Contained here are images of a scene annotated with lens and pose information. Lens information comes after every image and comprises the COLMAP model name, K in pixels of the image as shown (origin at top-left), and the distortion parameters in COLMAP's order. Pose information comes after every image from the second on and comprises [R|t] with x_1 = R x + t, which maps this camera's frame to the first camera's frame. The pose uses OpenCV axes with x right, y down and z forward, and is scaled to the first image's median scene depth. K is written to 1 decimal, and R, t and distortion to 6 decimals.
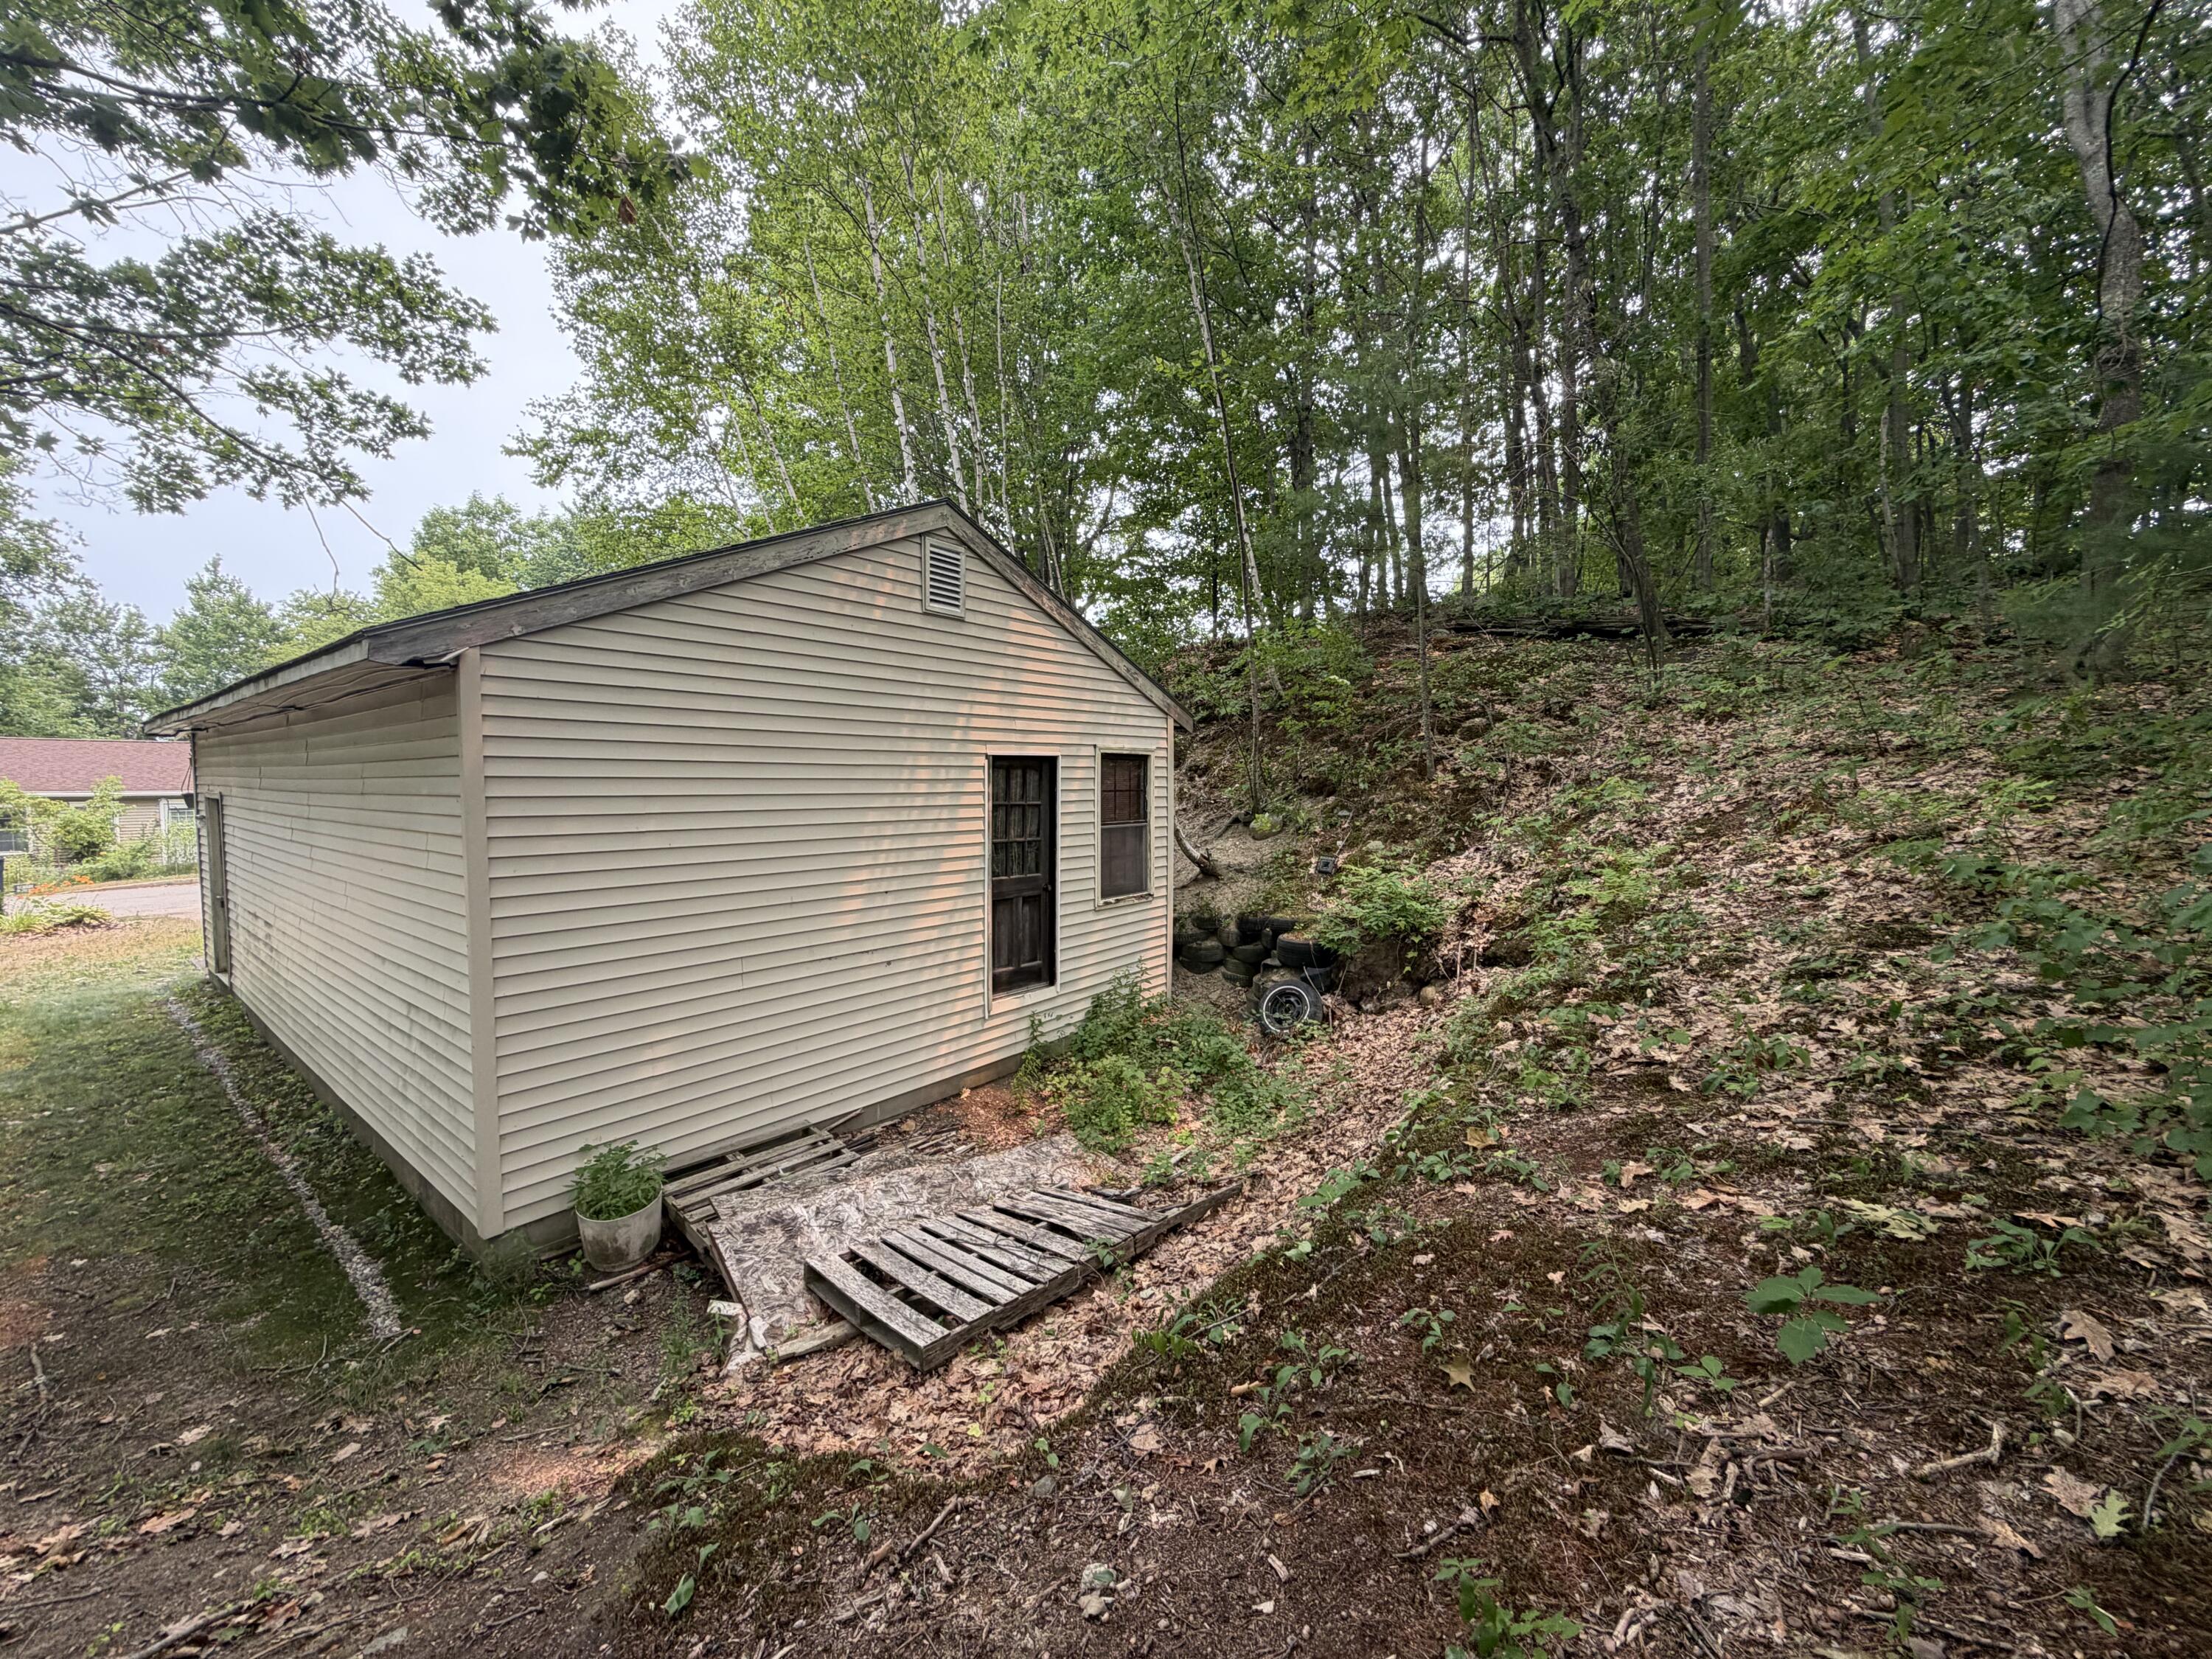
lens RADIAL K [[883.9, 0, 1102.3], [0, 883.9, 831.2], [0, 0, 1]] dist [0.000254, -0.000067]
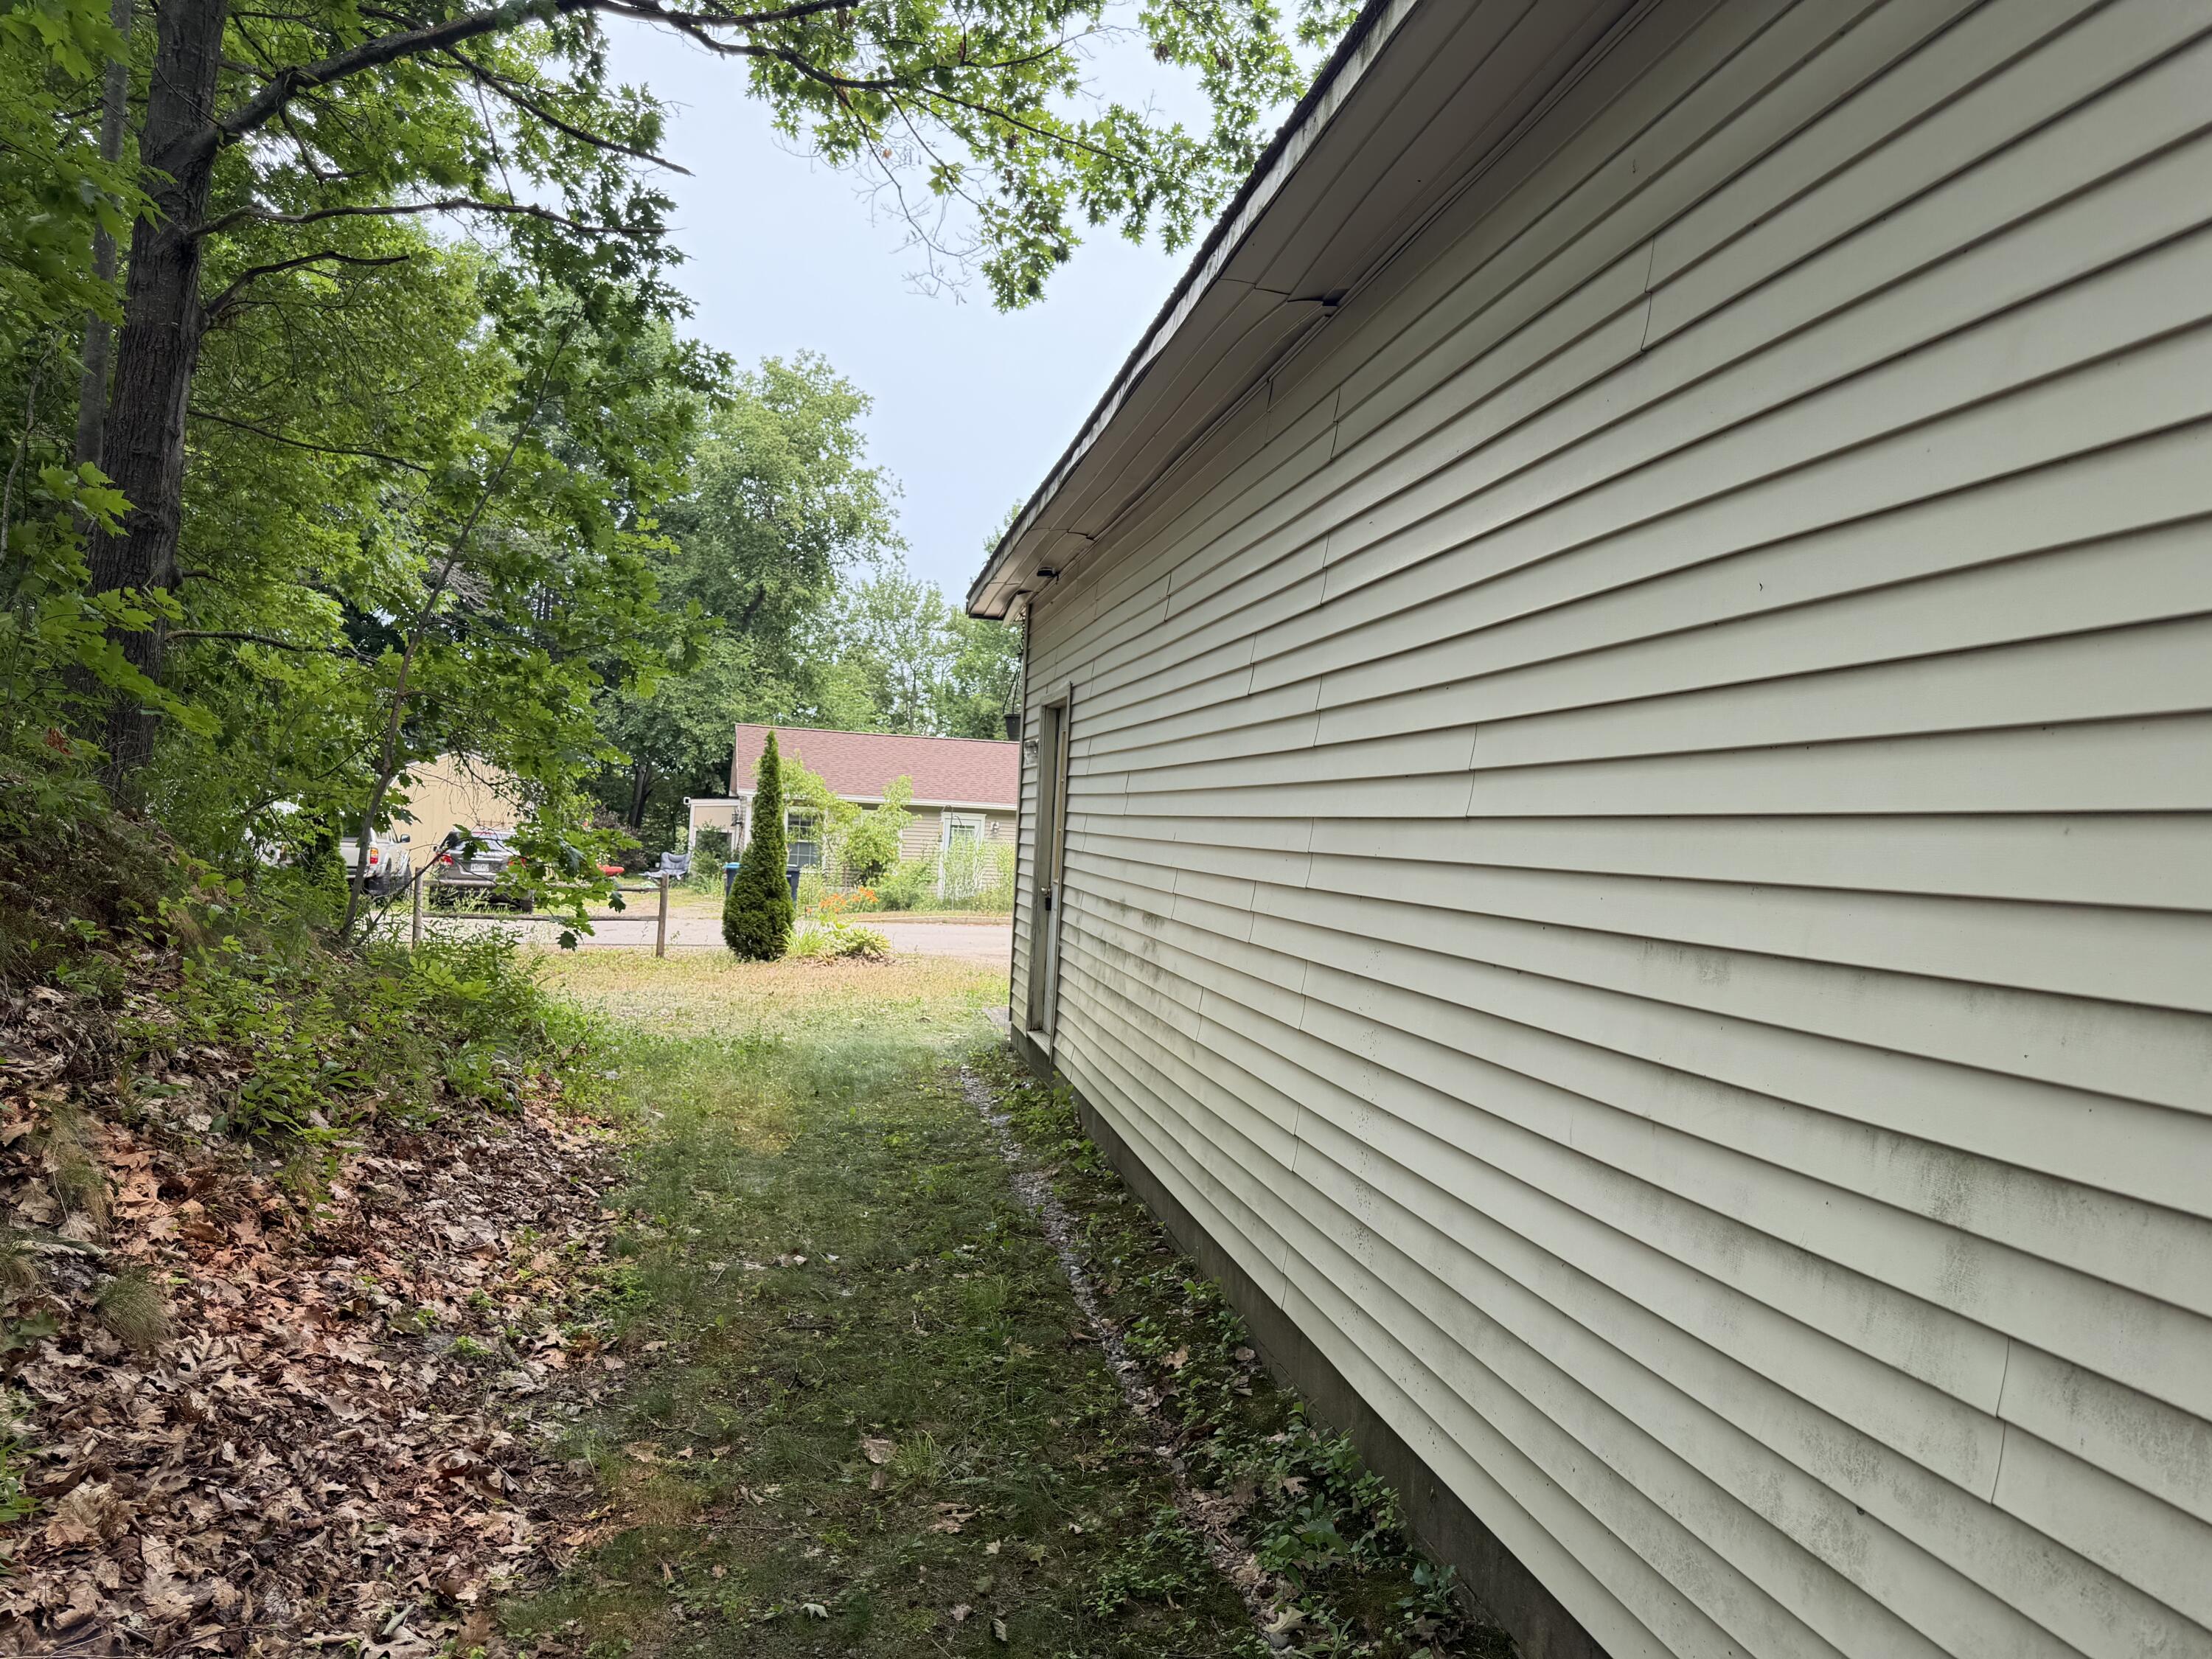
lens RADIAL K [[1552.8, 0, 1122.3], [0, 1552.8, 828.6], [0, 0, 1]] dist [0.044867, -0.046144]
pose [[0.768148, 0.035144, -0.639307, -0.499638], [-0.084302, 0.995351, -0.046575, 0.107786], [0.634699, 0.089671, 0.767539, 0.418410]]
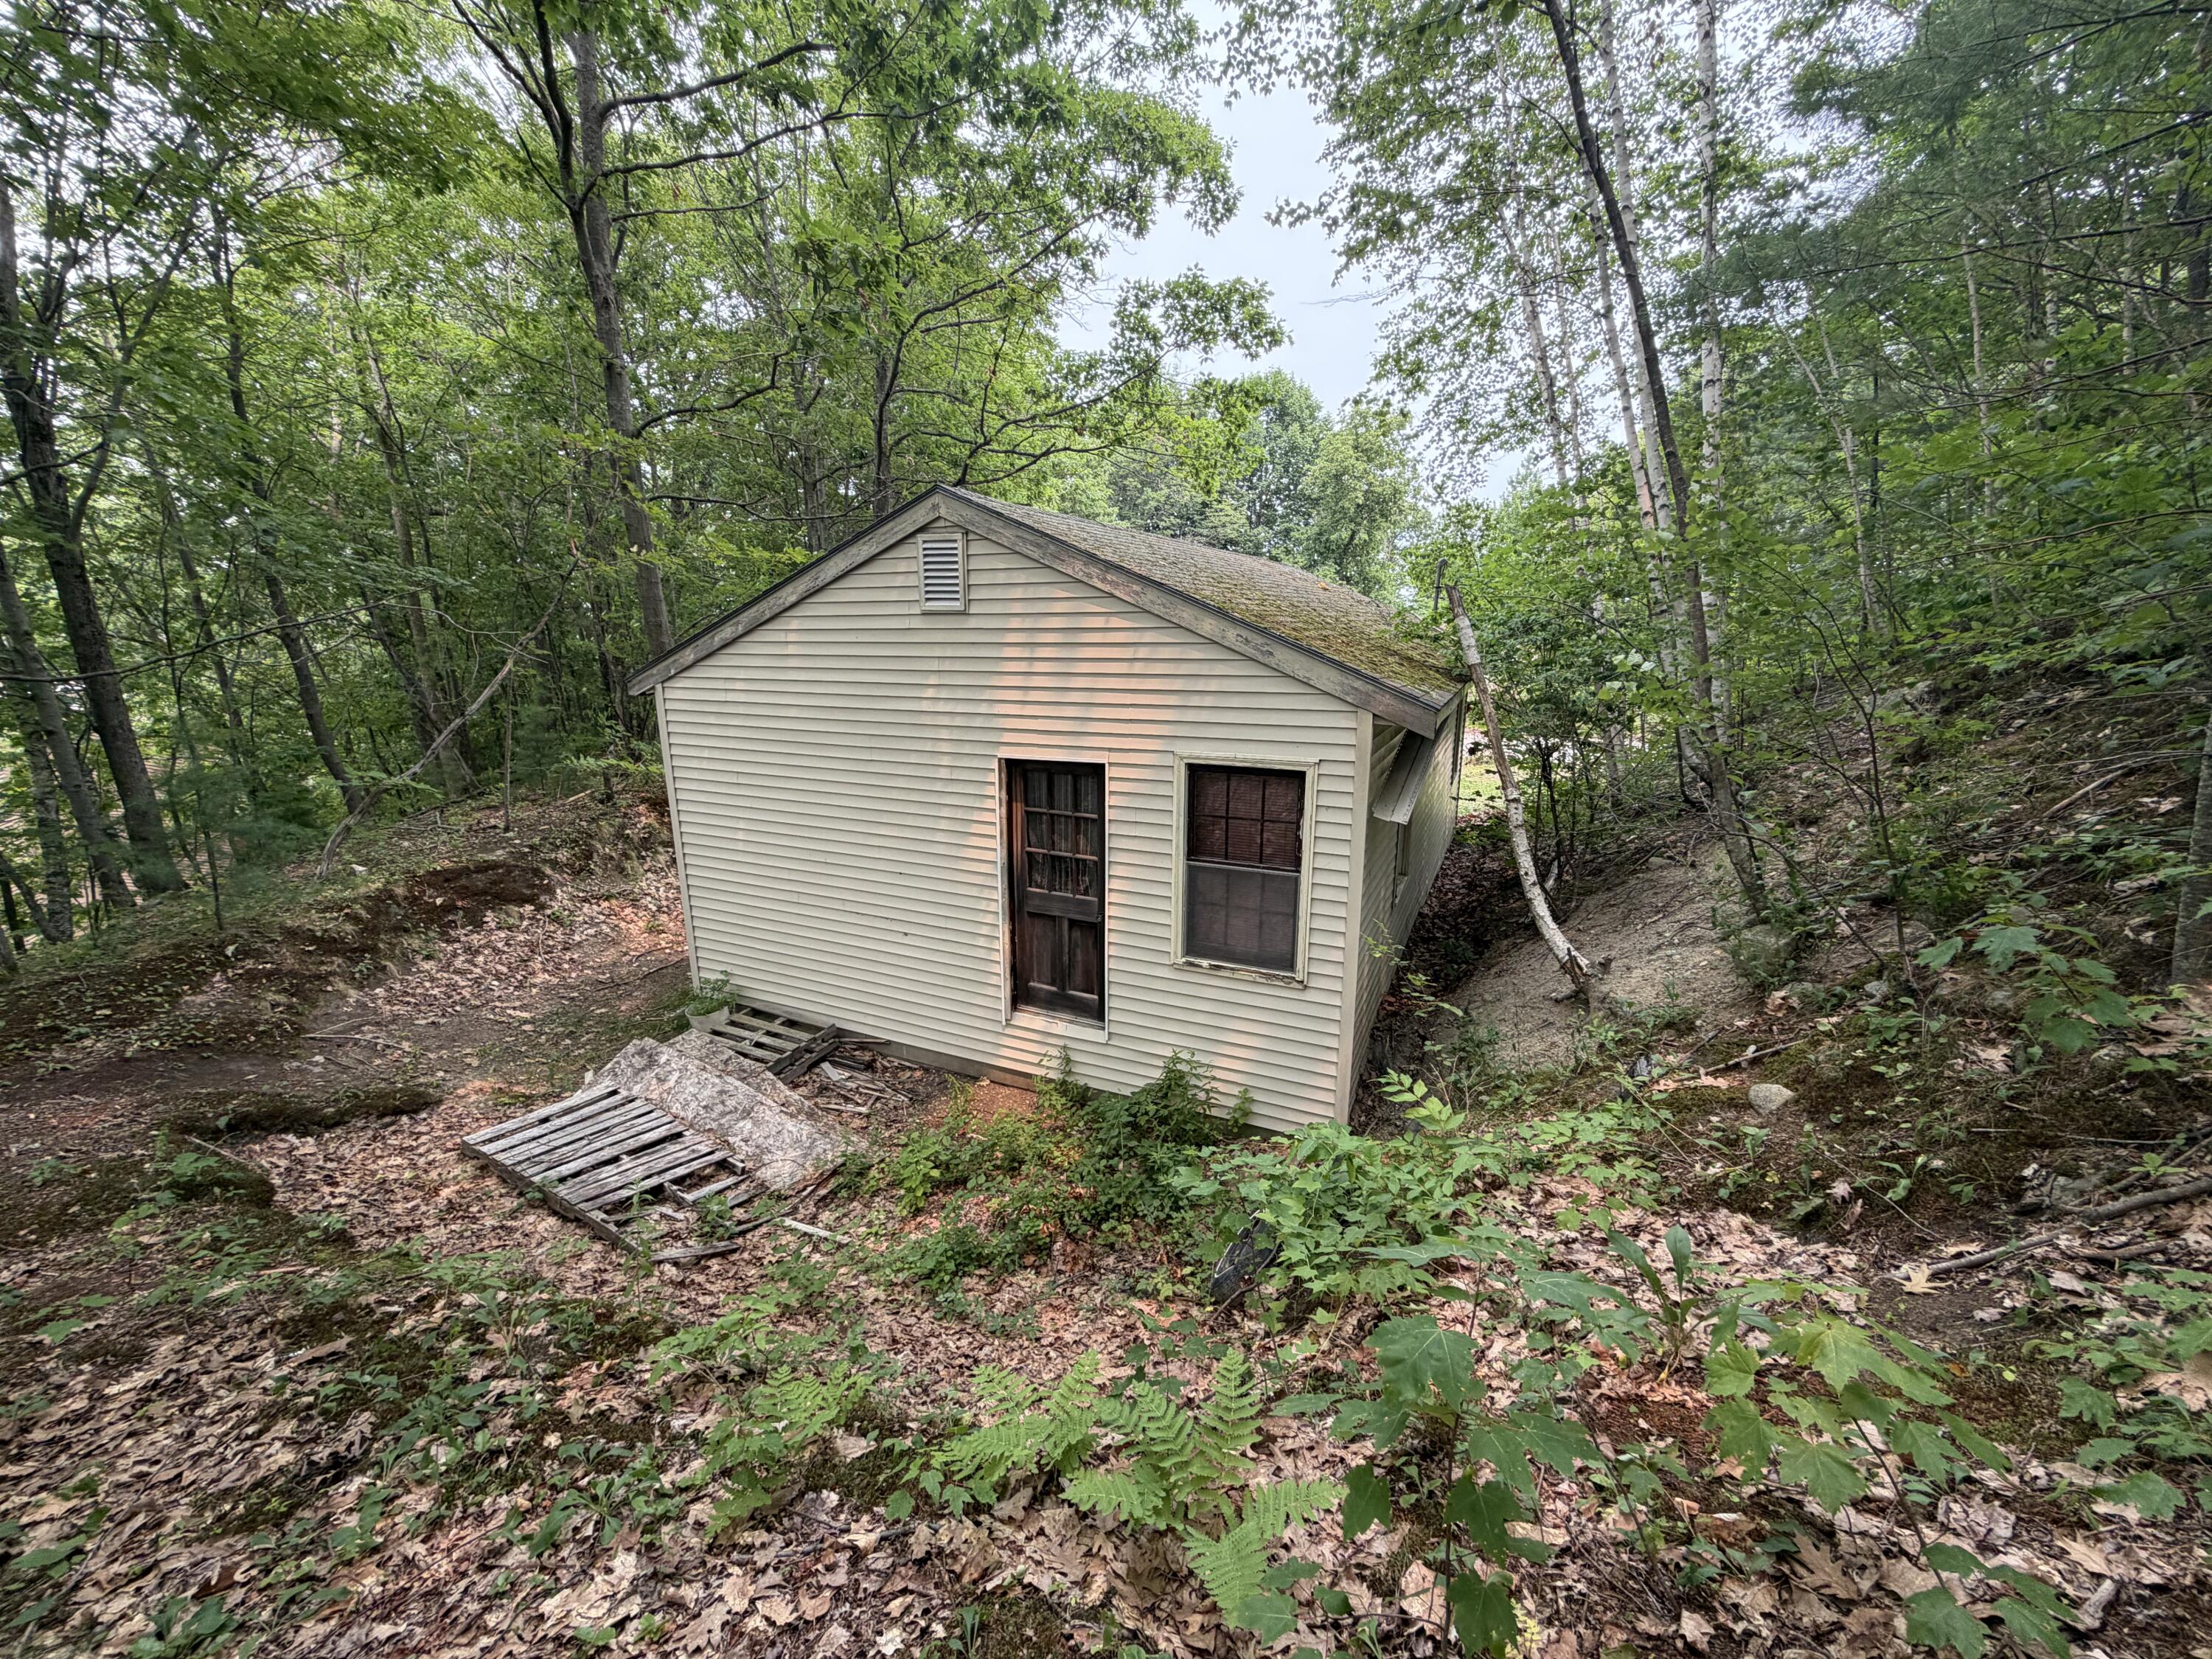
lens RADIAL K [[883.9, 0, 1109.3], [0, 883.9, 833.0], [0, 0, 1]] dist [0.000254, -0.000067]
pose [[0.241996, 0.223274, -0.944239, 0.760336], [-0.056805, 0.974755, 0.215931, -0.208587], [0.968613, 0.001383, 0.248569, 0.856481]]
